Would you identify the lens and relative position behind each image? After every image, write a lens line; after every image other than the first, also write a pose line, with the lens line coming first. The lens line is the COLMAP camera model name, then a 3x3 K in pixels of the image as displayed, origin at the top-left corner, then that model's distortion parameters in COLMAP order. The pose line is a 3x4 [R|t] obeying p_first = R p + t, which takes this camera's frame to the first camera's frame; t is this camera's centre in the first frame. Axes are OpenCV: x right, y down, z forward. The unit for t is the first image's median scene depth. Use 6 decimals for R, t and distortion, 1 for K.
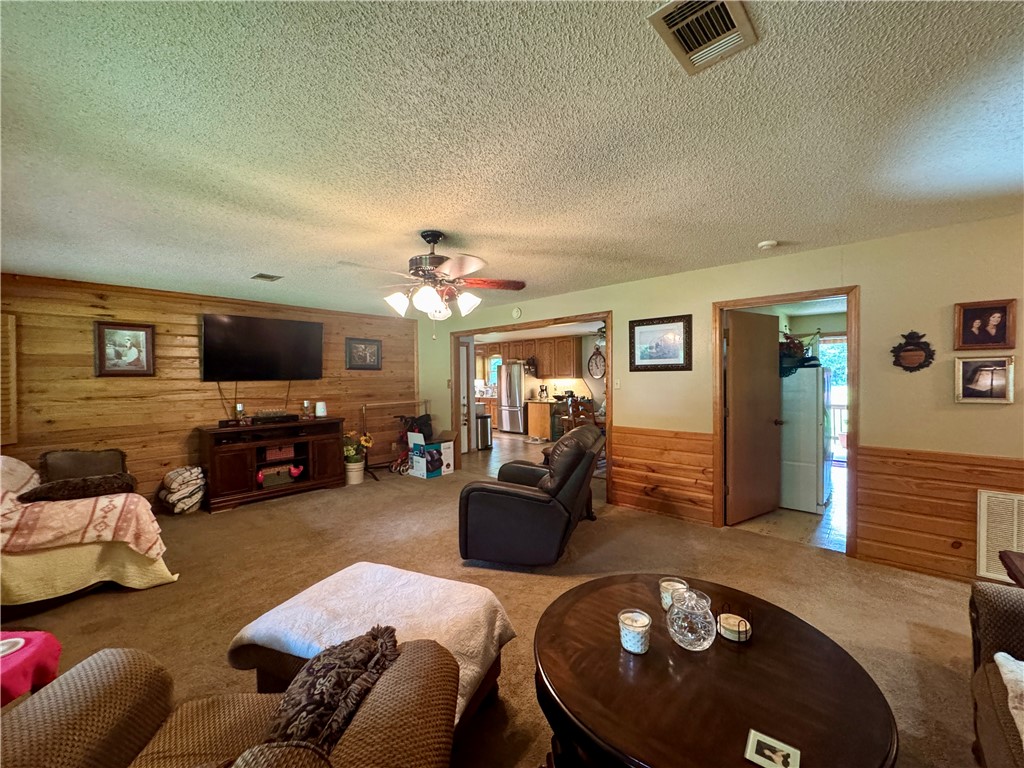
lens RADIAL K [[409.0, 0, 514.6], [0, 409.0, 377.9], [0, 0, 1]] dist [-0.002175, -0.000234]
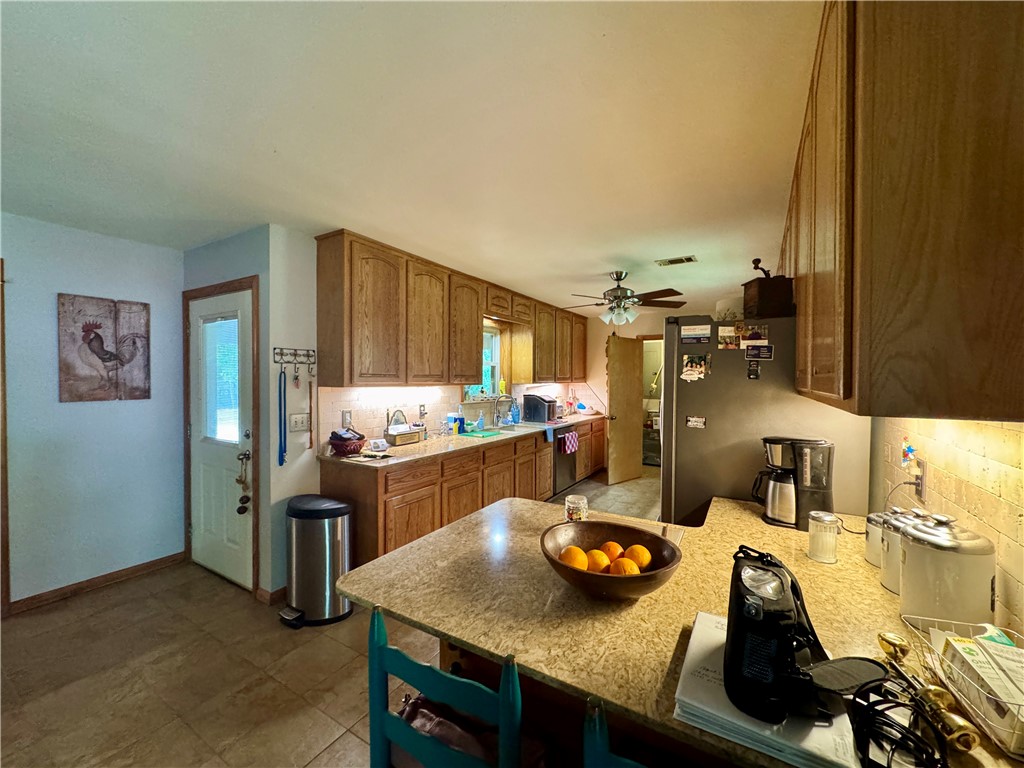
lens RADIAL K [[409.0, 0, 511.6], [0, 409.0, 384.3], [0, 0, 1]] dist [-0.002175, -0.000234]
pose [[0.187576, 0.025807, -0.981911, 0.265779], [-0.011484, 0.999644, 0.024080, -0.006608], [0.982183, 0.006759, 0.187805, 1.153942]]
